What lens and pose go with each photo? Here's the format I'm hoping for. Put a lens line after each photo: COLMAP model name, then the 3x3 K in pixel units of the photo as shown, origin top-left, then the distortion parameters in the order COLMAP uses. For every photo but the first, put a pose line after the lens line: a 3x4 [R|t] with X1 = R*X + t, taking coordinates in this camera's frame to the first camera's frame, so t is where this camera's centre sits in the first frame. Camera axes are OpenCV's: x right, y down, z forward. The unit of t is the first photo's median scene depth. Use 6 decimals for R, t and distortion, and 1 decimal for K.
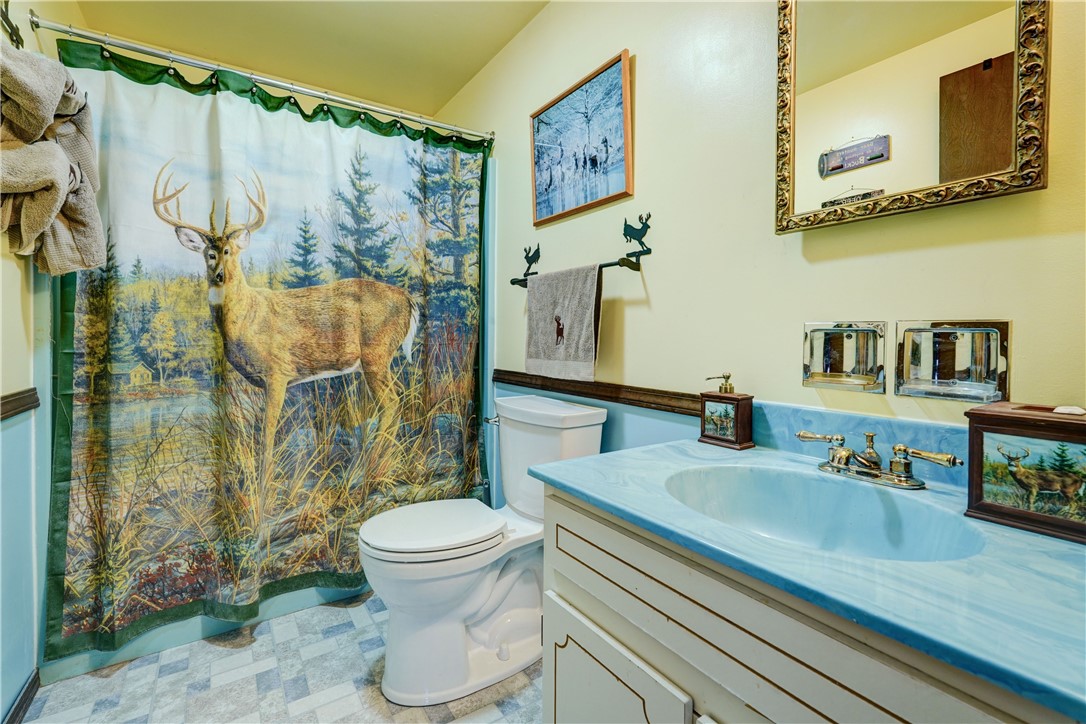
lens RADIAL K [[489.0, 0, 541.3], [0, 489.0, 345.4], [0, 0, 1]] dist [-0.015100, 0.007824]
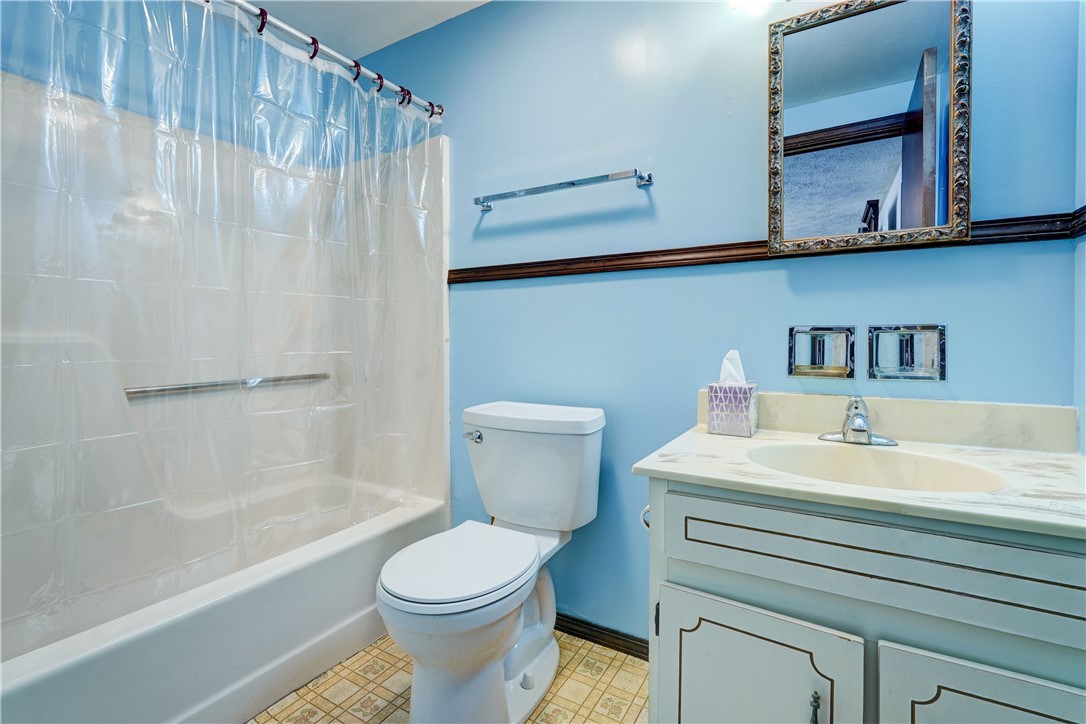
lens RADIAL K [[489.0, 0, 541.3], [0, 489.0, 345.4], [0, 0, 1]] dist [-0.015100, 0.007824]
pose [[0.893892, -0.016808, 0.447967, -0.700306], [0.019355, 0.999812, -0.001108, -0.010461], [-0.447864, 0.009660, 0.894049, 0.186408]]
